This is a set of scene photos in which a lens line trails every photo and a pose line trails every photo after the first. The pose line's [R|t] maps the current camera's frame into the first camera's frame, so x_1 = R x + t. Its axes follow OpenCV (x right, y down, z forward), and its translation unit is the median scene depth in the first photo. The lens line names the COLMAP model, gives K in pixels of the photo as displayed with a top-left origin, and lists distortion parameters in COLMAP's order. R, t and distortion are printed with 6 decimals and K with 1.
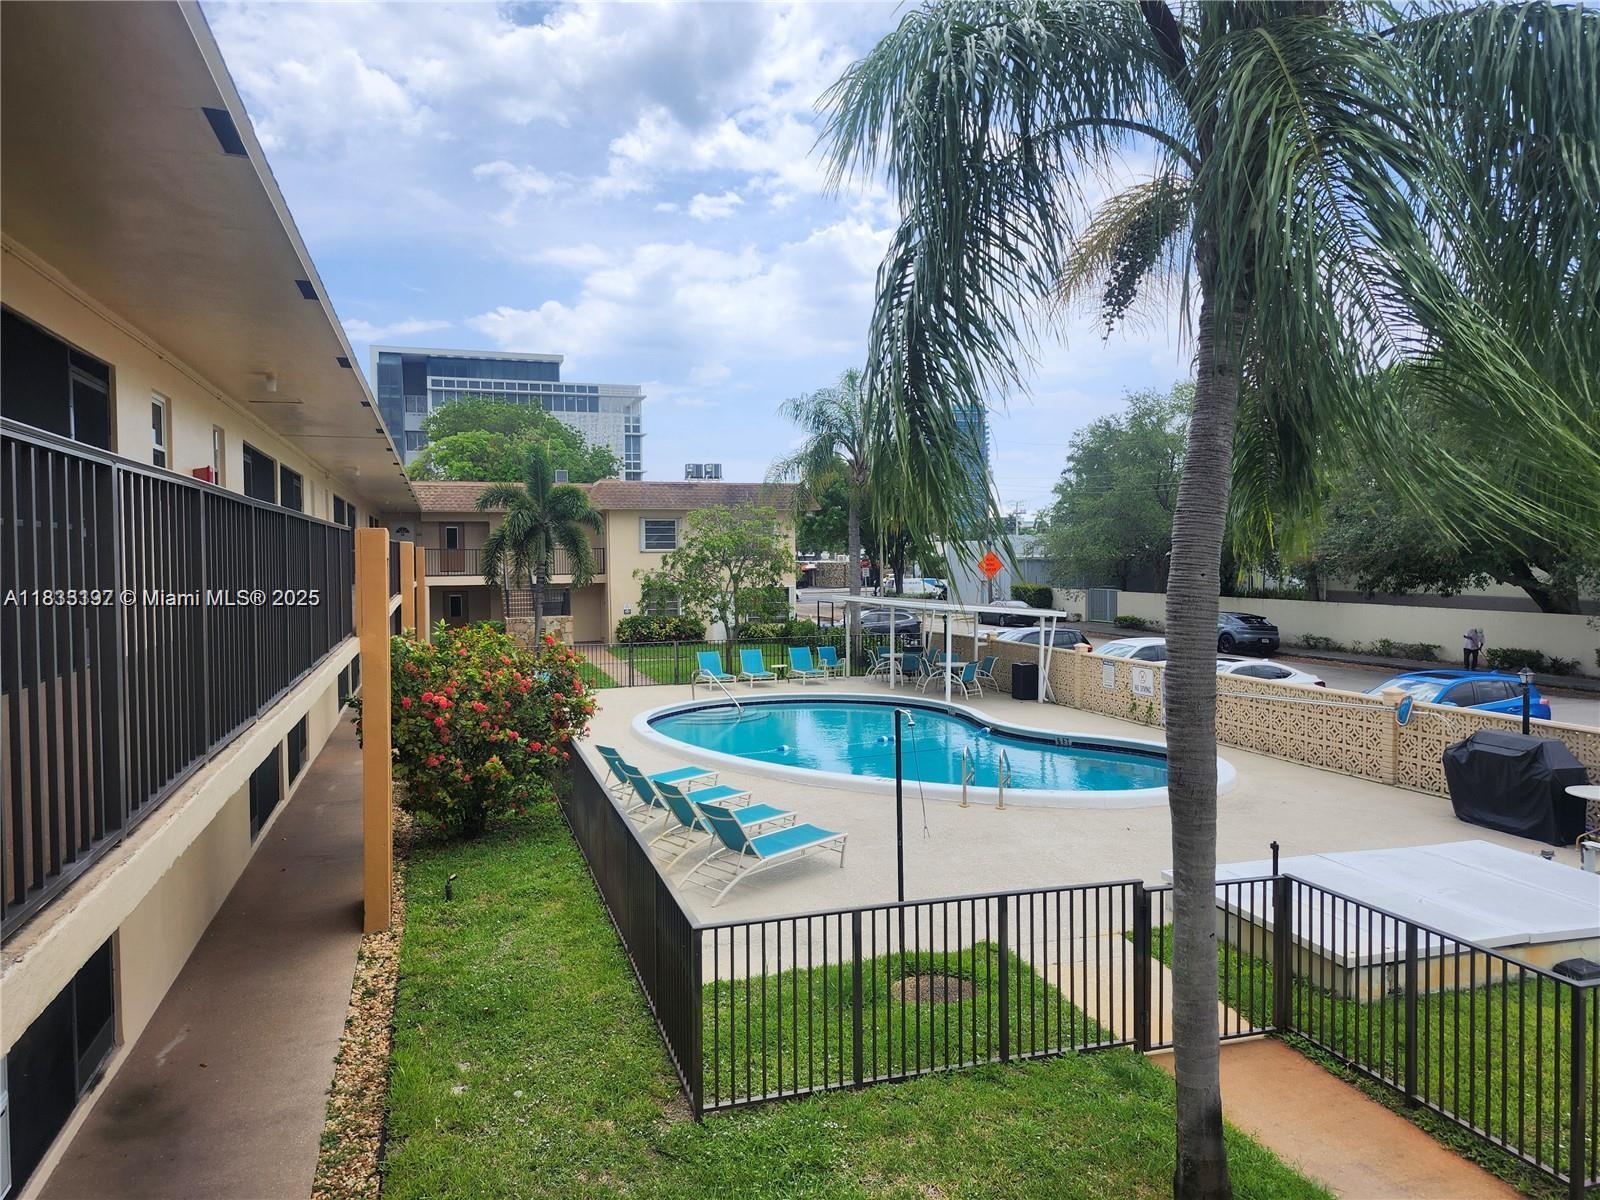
lens RADIAL K [[1110.0, 0, 800.0], [0, 1110.0, 600.0], [0, 0, 1]] dist [0.124526, -0.179330]
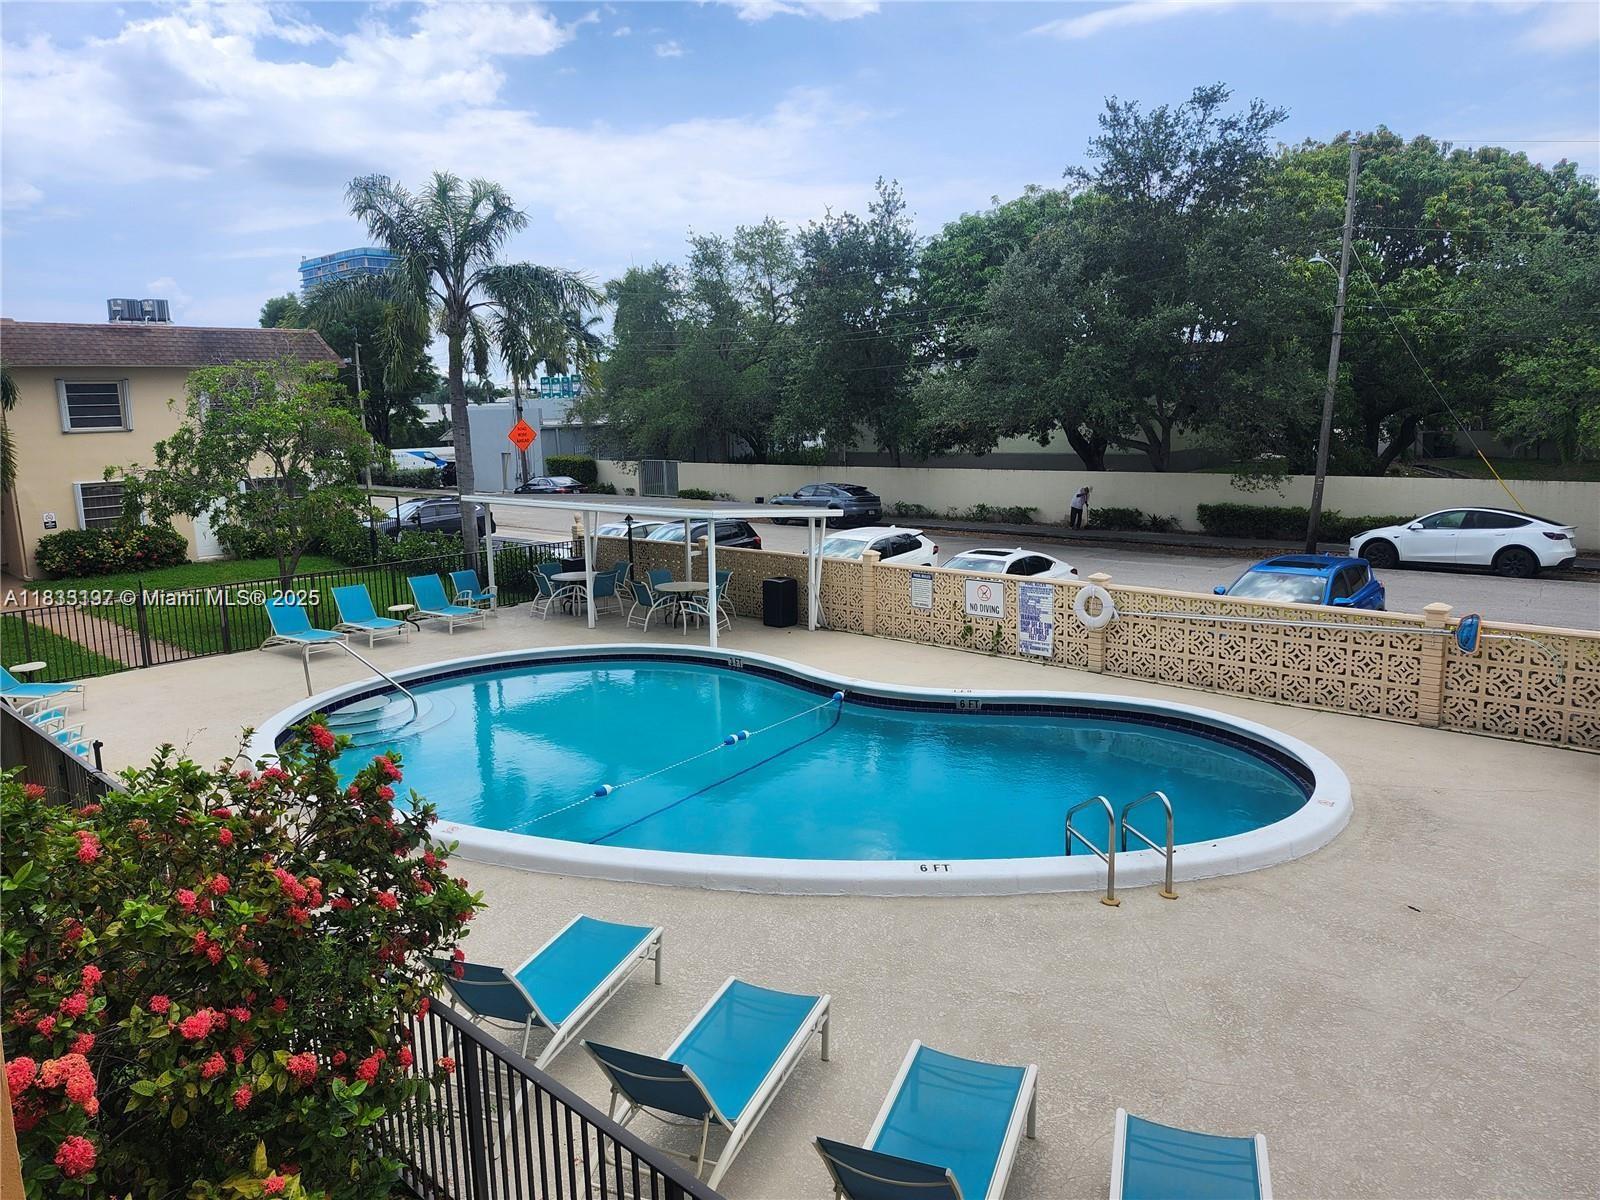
lens RADIAL K [[1110.0, 0, 800.0], [0, 1110.0, 600.0], [0, 0, 1]] dist [0.124526, -0.179330]
pose [[0.876940, -0.098679, 0.470360, -0.112228], [0.039778, 0.990239, 0.133584, -0.023166], [-0.478951, -0.098435, 0.872305, 0.256971]]
